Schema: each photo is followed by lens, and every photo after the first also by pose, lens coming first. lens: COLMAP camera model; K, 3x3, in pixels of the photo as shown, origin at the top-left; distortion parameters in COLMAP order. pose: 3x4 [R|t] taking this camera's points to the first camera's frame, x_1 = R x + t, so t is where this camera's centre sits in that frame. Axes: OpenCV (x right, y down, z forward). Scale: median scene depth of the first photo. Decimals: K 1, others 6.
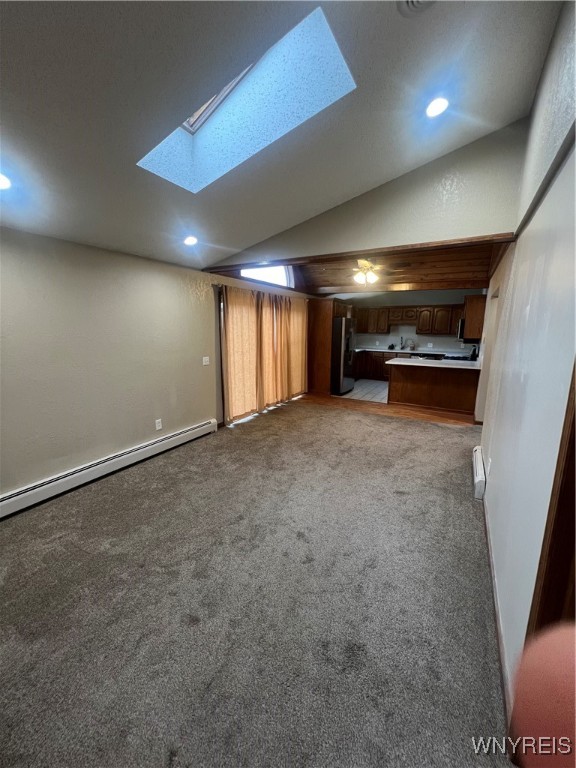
lens RADIAL K [[306.1, 0, 288.5], [0, 306.1, 384.6], [0, 0, 1]] dist [0.001188, -0.000133]
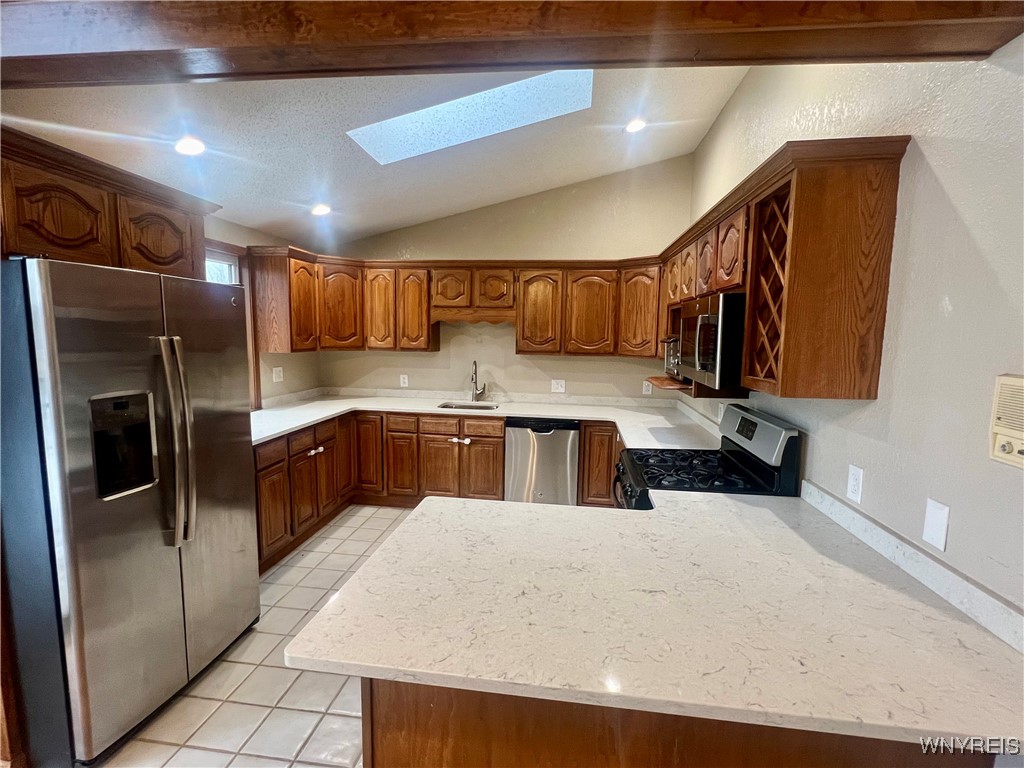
lens RADIAL K [[481.5, 0, 512.2], [0, 481.5, 384.9], [0, 0, 1]] dist [-0.000962, 0.001116]
pose [[0.926299, -0.028590, 0.375702, 0.221387], [0.055008, 0.996695, -0.059778, -0.100983], [-0.372751, 0.076039, 0.924811, 0.535244]]
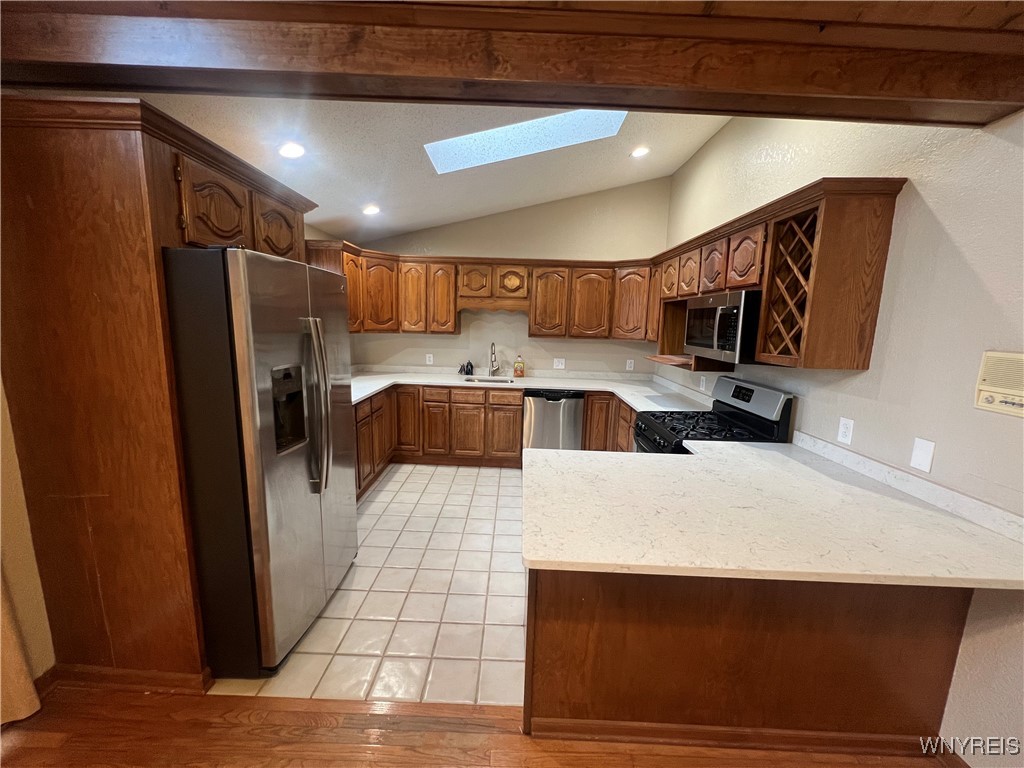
lens RADIAL K [[408.2, 0, 507.7], [0, 408.2, 383.2], [0, 0, 1]] dist [0.001188, -0.000133]
pose [[0.878464, -0.049690, 0.475217, 0.146564], [0.061443, 0.998068, -0.009219, -0.101397], [-0.473841, 0.037298, 0.879820, 0.554122]]
